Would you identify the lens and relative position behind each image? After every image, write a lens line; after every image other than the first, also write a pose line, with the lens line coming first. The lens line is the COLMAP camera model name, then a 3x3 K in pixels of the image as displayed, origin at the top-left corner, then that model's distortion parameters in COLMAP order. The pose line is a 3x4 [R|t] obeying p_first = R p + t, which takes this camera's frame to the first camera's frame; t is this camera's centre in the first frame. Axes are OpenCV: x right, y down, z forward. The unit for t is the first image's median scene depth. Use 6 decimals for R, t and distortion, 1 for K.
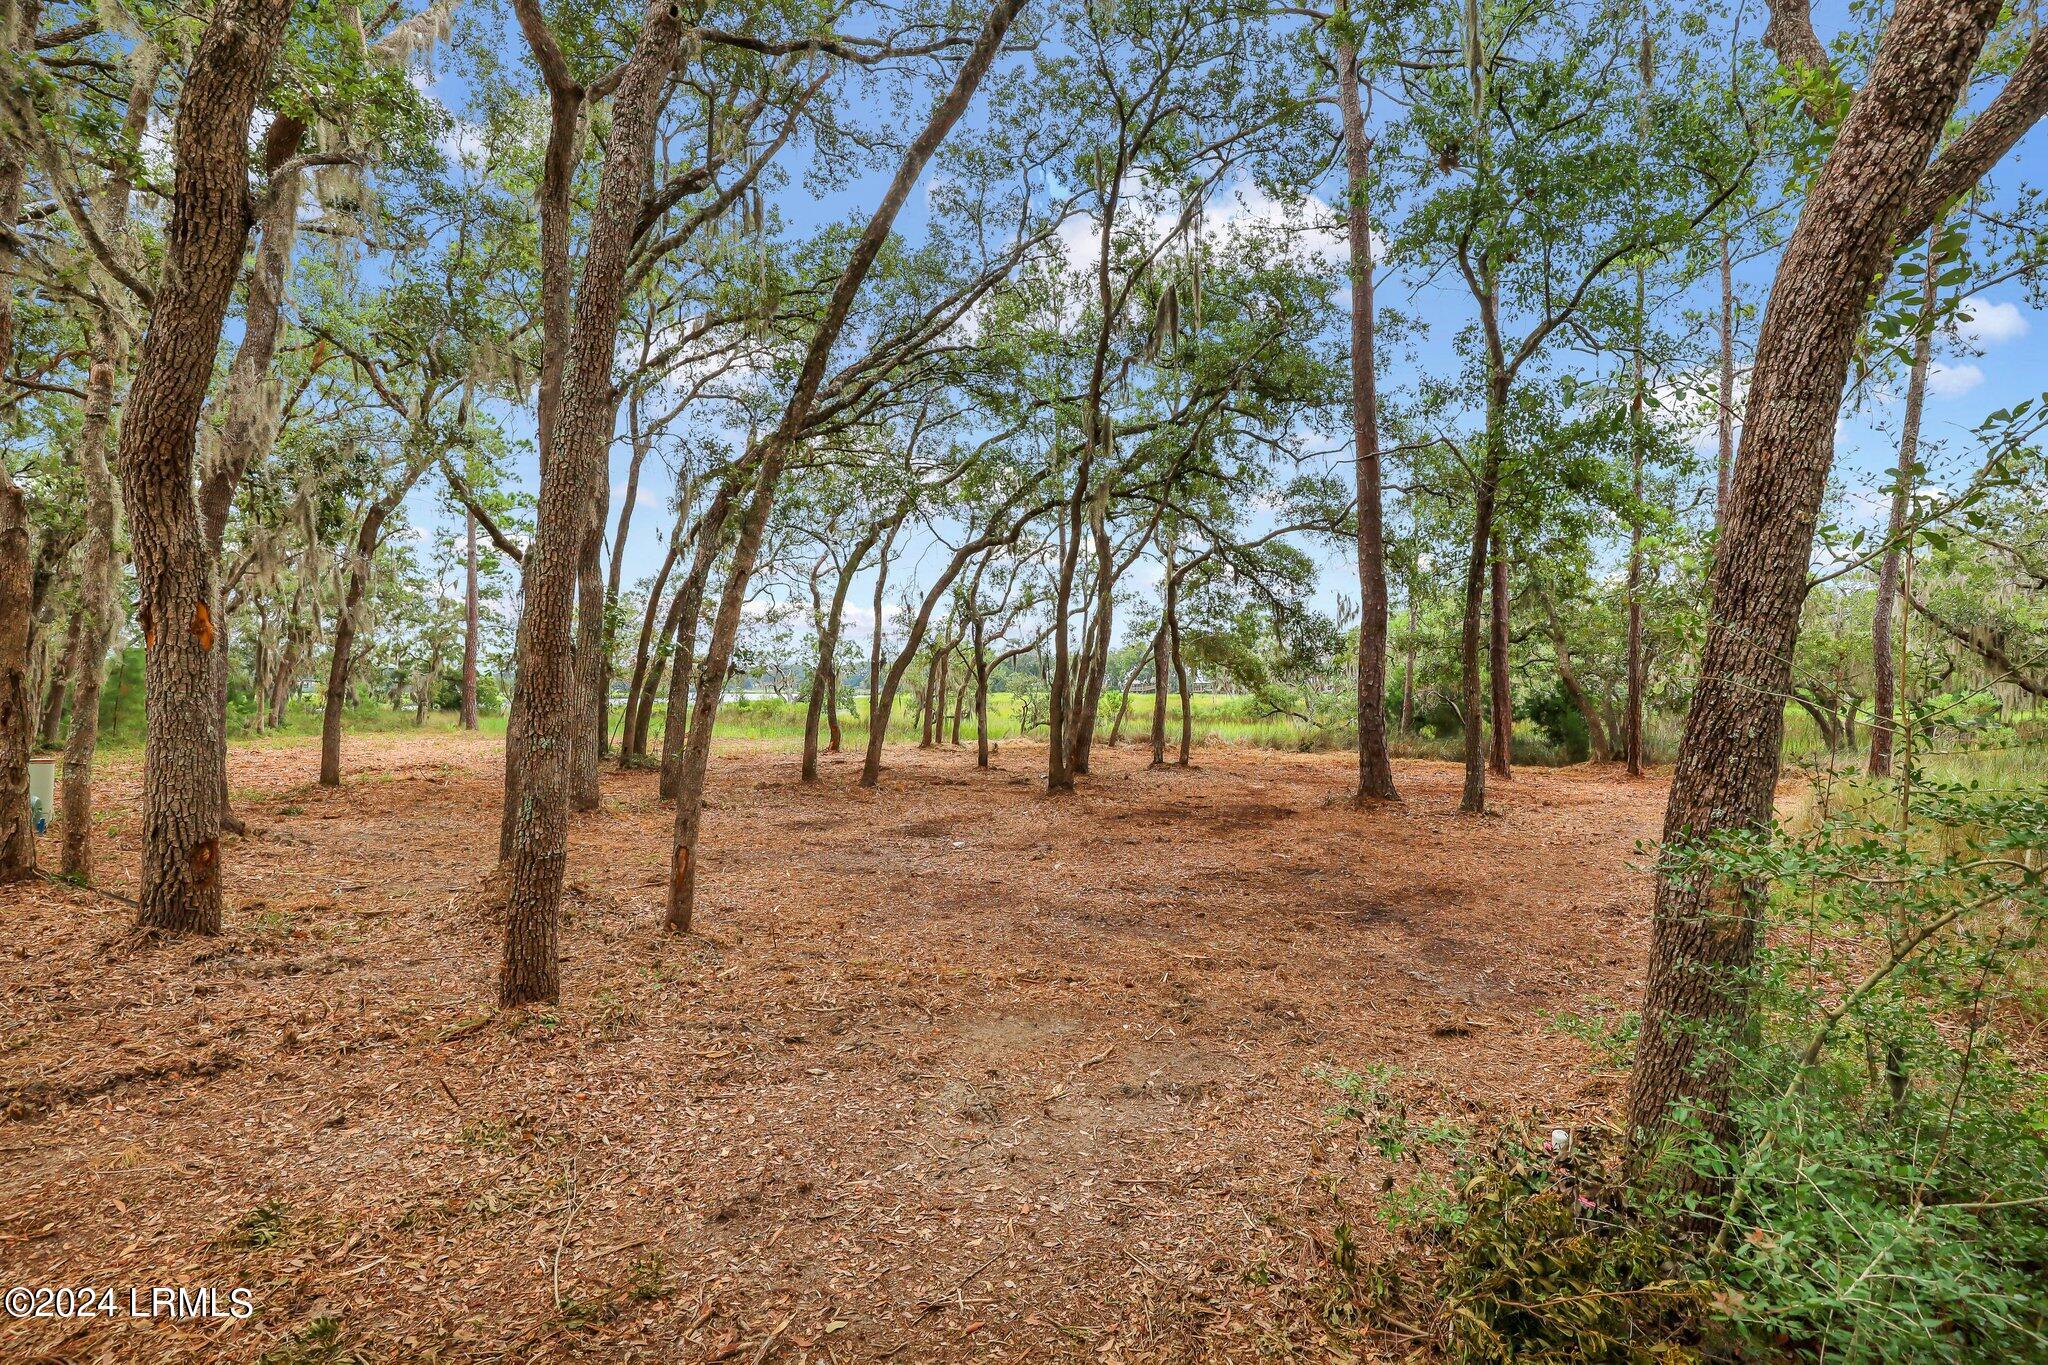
lens RADIAL K [[968.9, 0, 1020.9], [0, 968.9, 690.2], [0, 0, 1]] dist [-0.036131, 0.008019]
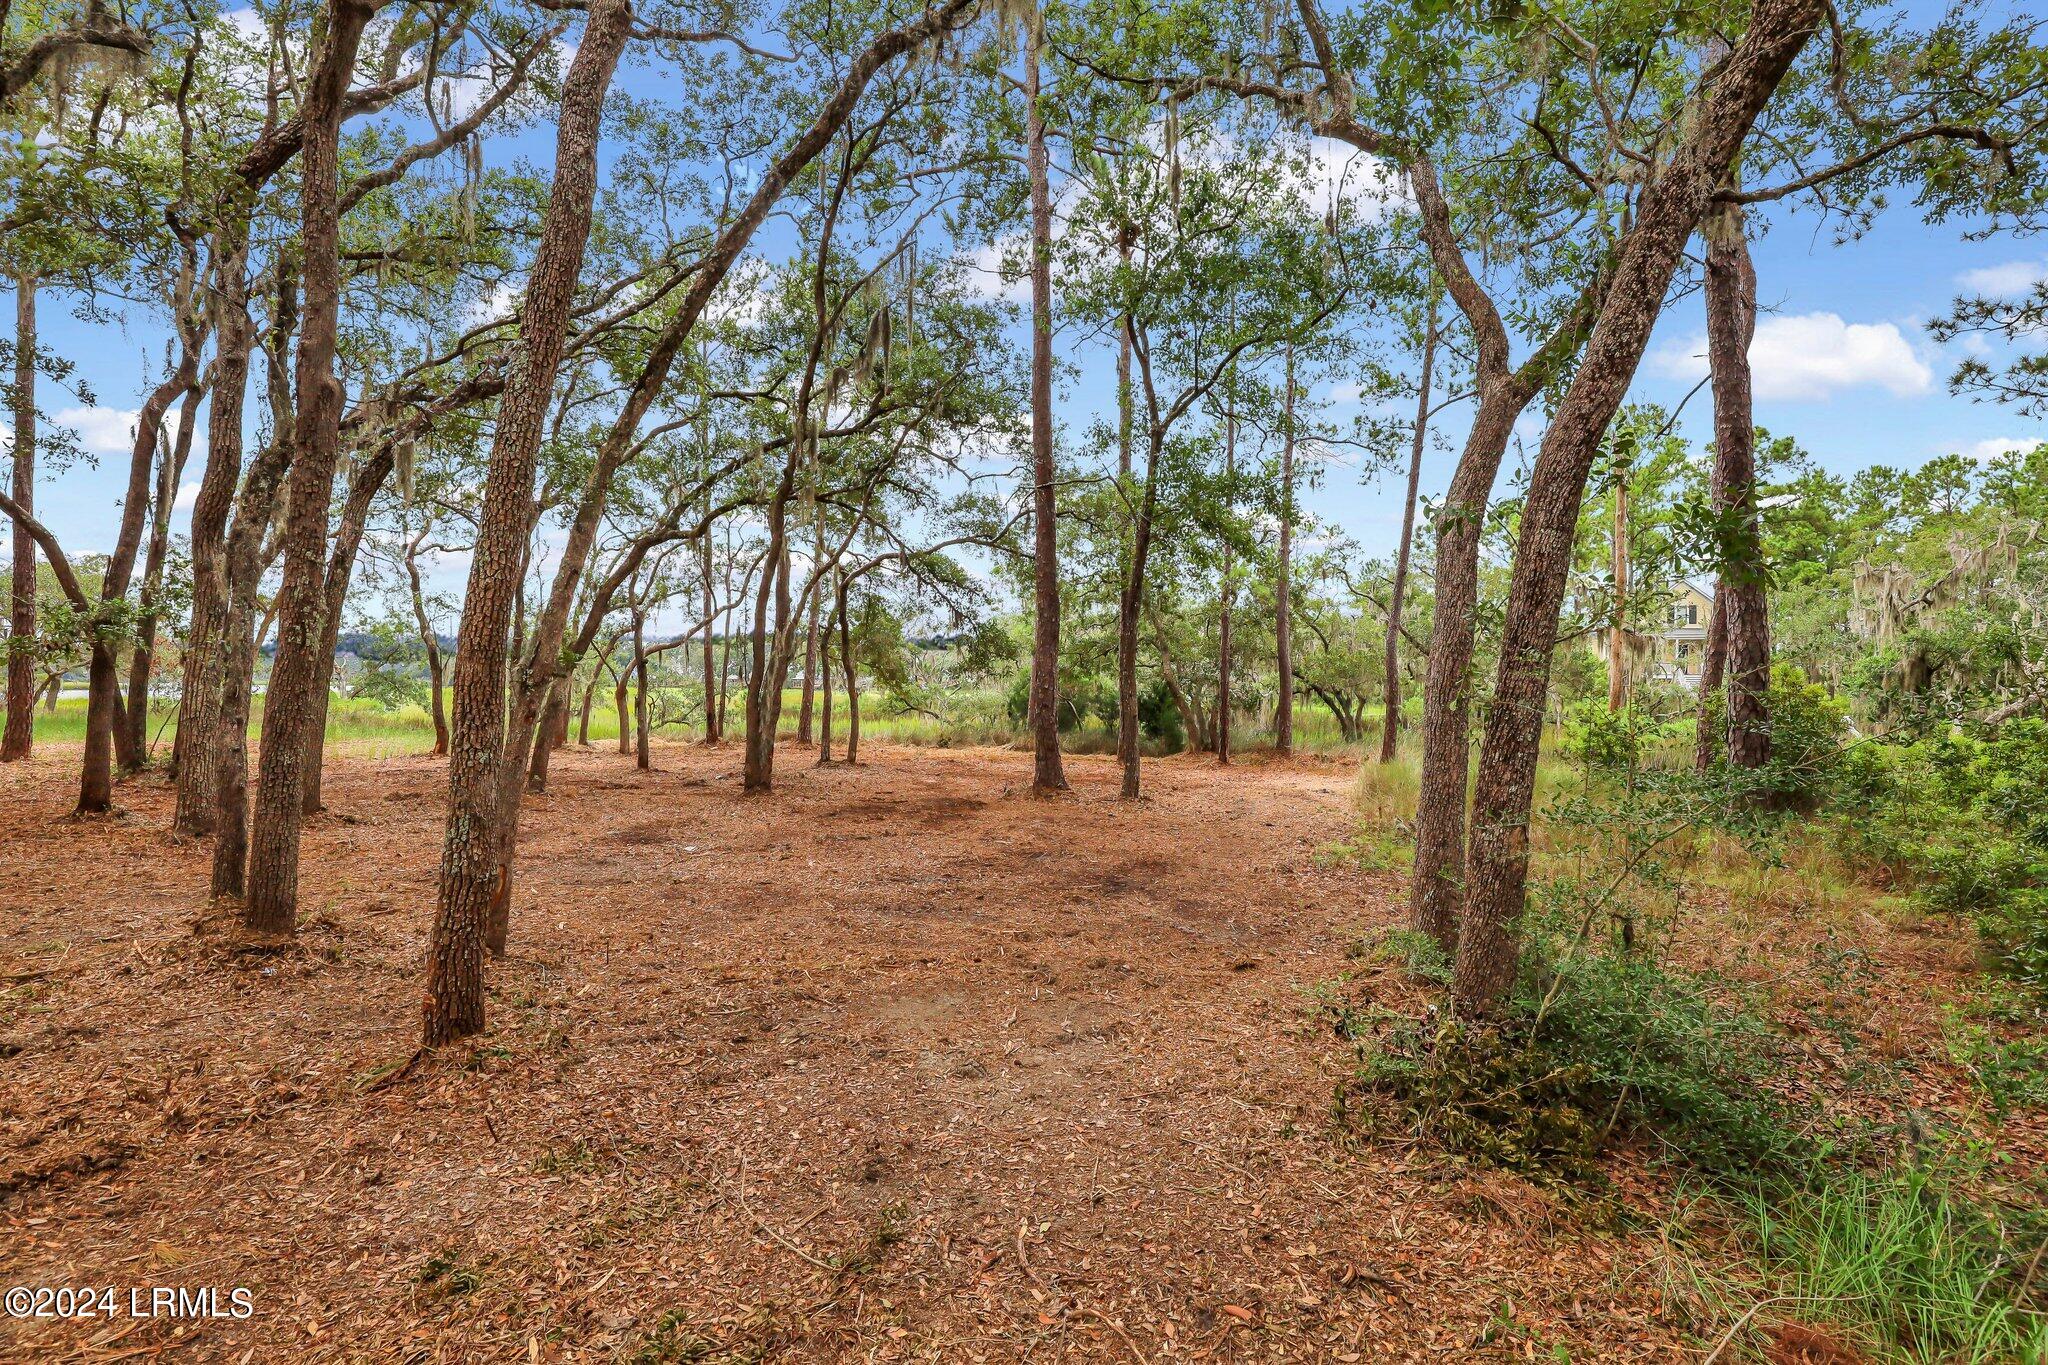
lens RADIAL K [[968.9, 0, 1020.9], [0, 968.9, 690.2], [0, 0, 1]] dist [-0.036131, 0.008019]
pose [[0.911007, 0.007963, 0.412314, -0.145139], [-0.010033, 0.999946, 0.002856, -0.006676], [-0.412268, -0.006739, 0.911038, -0.023190]]
